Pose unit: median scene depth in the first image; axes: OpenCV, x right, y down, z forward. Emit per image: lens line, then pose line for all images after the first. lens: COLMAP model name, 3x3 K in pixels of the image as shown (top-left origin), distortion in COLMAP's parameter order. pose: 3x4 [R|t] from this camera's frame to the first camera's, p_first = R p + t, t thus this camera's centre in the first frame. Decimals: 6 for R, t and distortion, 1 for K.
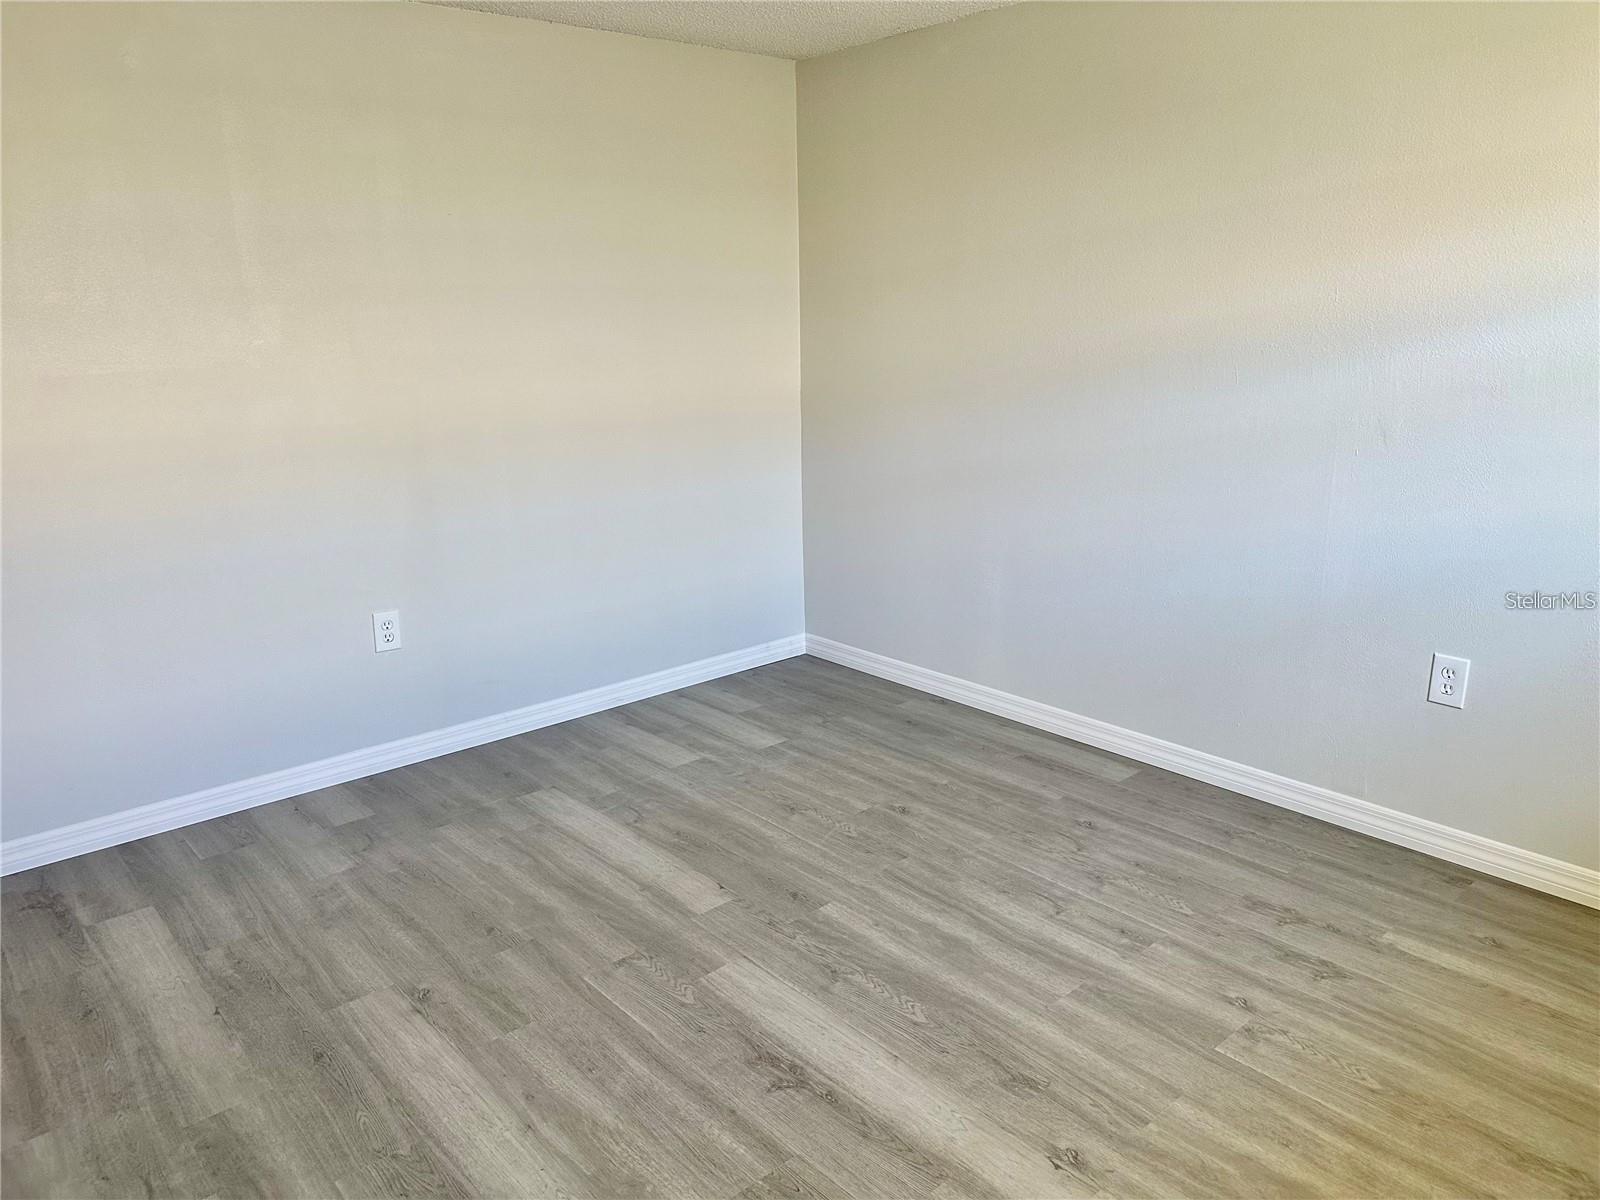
lens RADIAL K [[1122.4, 0, 796.7], [0, 1122.4, 563.0], [0, 0, 1]] dist [0.112293, -0.143749]
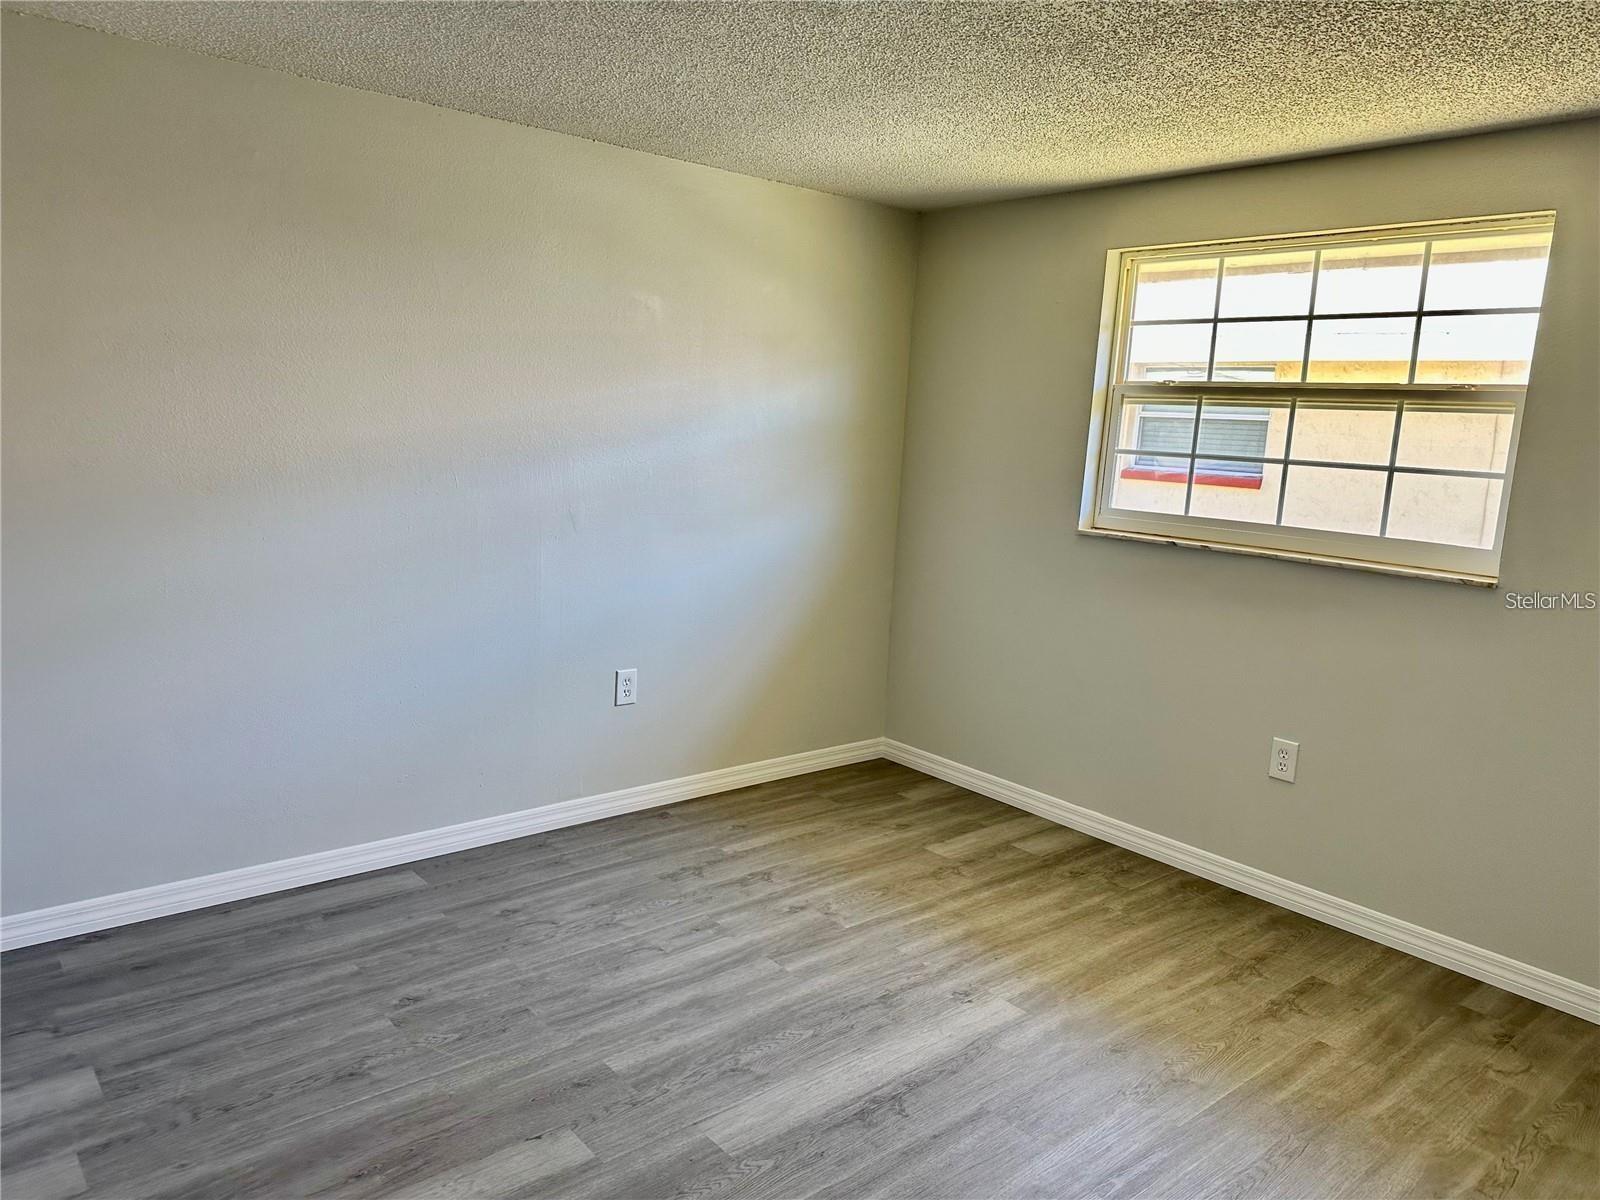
lens RADIAL K [[1110.2, 0, 800.0], [0, 1110.2, 600.0], [0, 0, 1]] dist [0.104574, -0.131730]
pose [[0.011770, -0.141991, 0.989798, -0.814501], [0.167847, 0.976102, 0.138031, -0.163781], [-0.985743, 0.164510, 0.035321, 0.746573]]
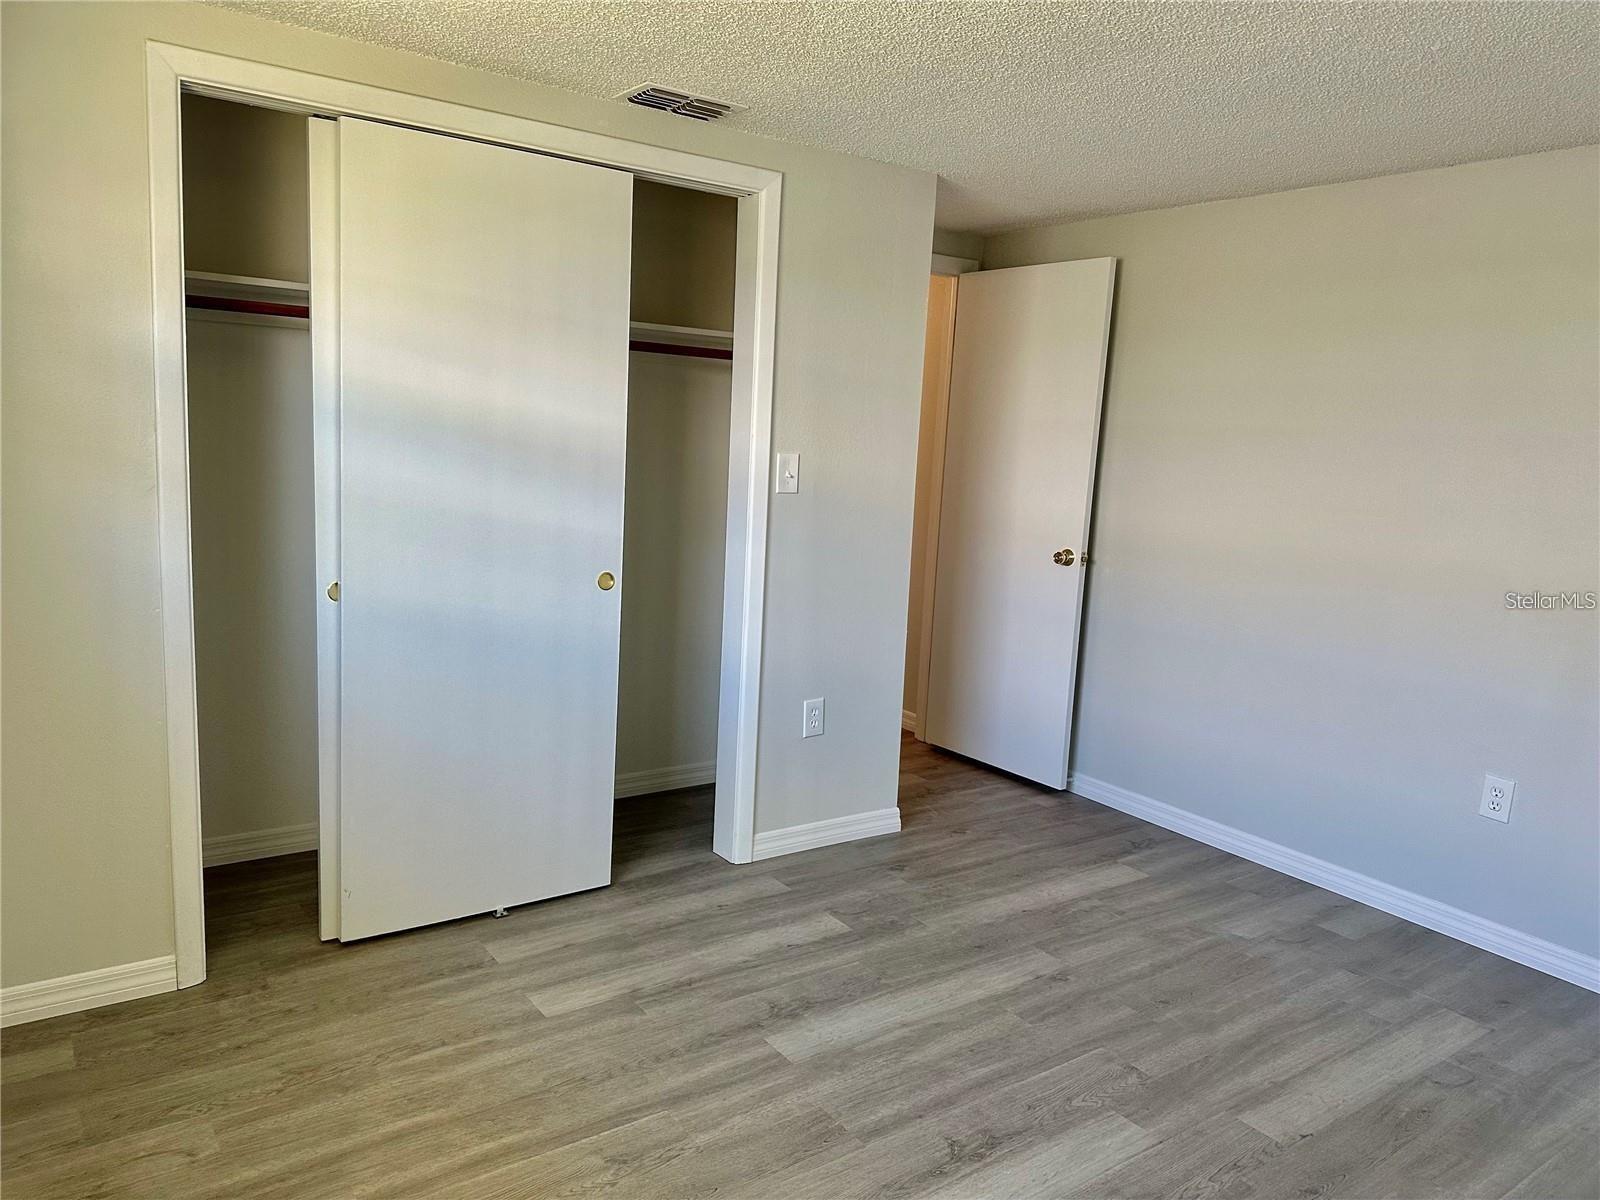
lens RADIAL K [[1142.7, 0, 800.3], [0, 1142.7, 589.1], [0, 0, 1]] dist [0.017671, -0.012838]
pose [[-0.100956, 0.155090, -0.982728, 0.757625], [-0.263347, 0.948376, 0.176723, -0.150873], [0.959404, 0.276640, -0.054901, 0.592960]]
